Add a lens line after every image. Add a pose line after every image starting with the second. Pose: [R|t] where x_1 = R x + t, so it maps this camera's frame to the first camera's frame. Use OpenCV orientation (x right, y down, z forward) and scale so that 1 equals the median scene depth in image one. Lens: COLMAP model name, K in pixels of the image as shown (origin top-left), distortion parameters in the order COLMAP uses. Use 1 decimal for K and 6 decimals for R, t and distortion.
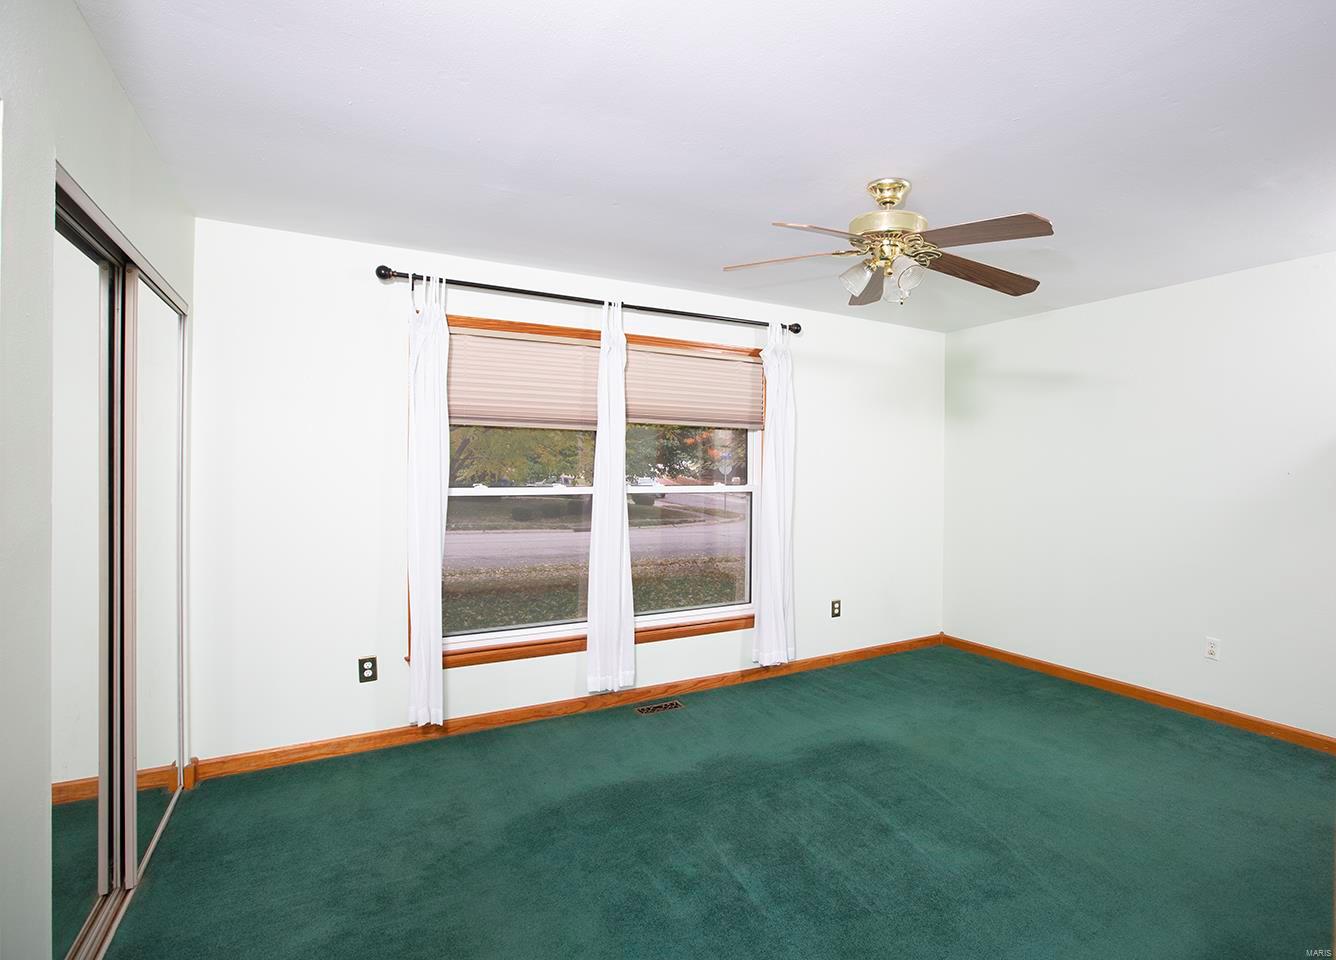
lens RADIAL K [[571.1, 0, 668.0], [0, 571.1, 480.0], [0, 0, 1]] dist [-0.025972, -0.000021]
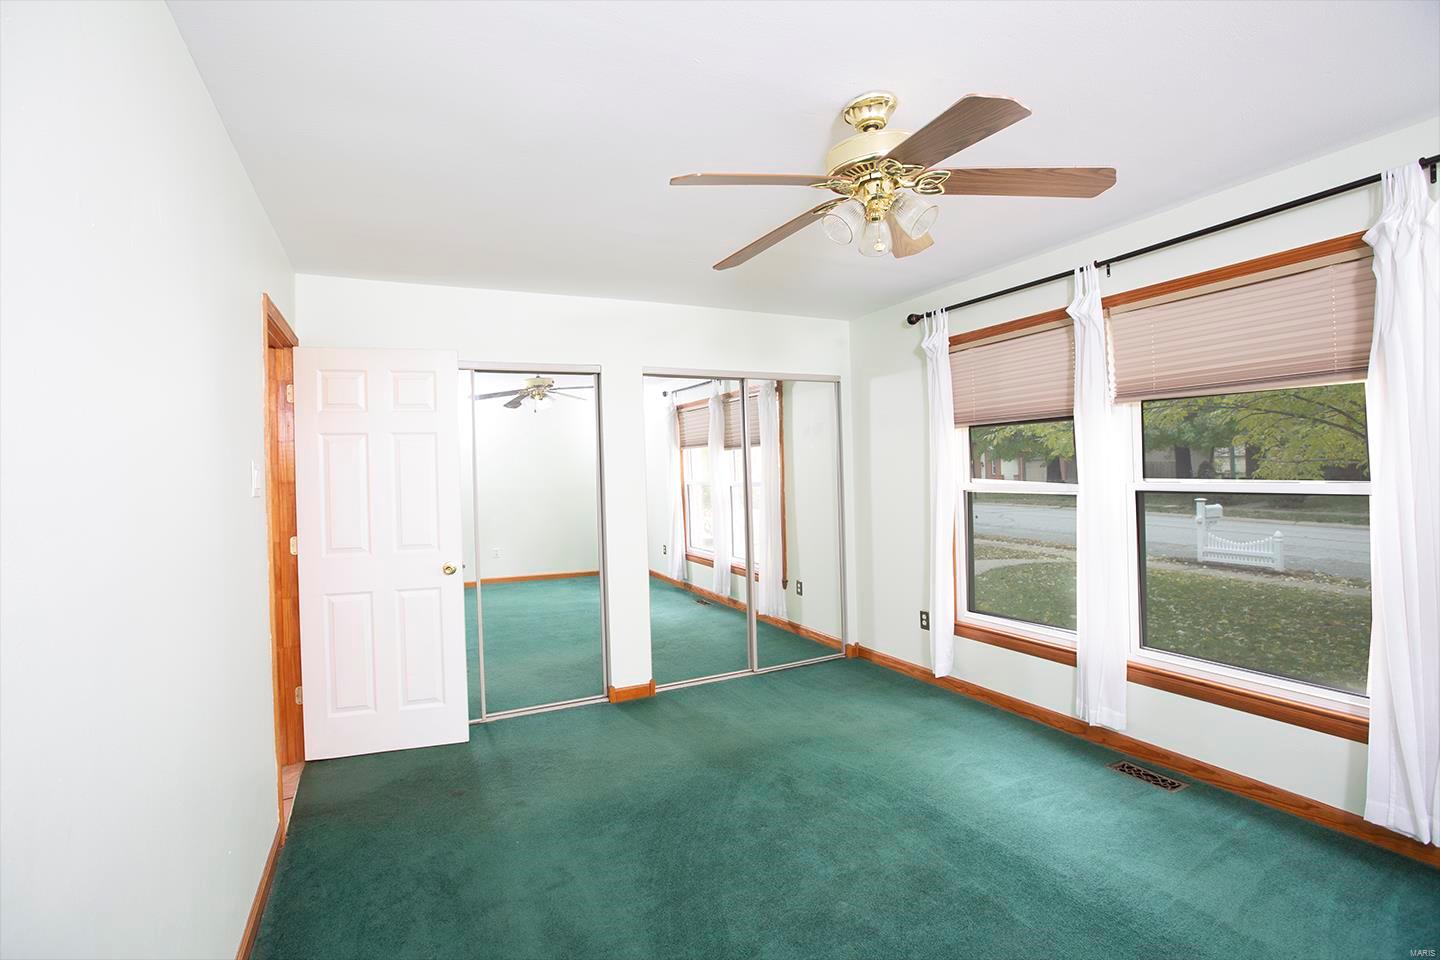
lens RADIAL K [[680.9, 0, 720.0], [0, 680.9, 480.0], [0, 0, 1]] dist [-0.000252, 0.000064]
pose [[0.027328, 0.007425, -0.999599, 0.918511], [0.011384, 0.999905, 0.007739, -0.007349], [0.999562, -0.011591, 0.027241, 0.429676]]
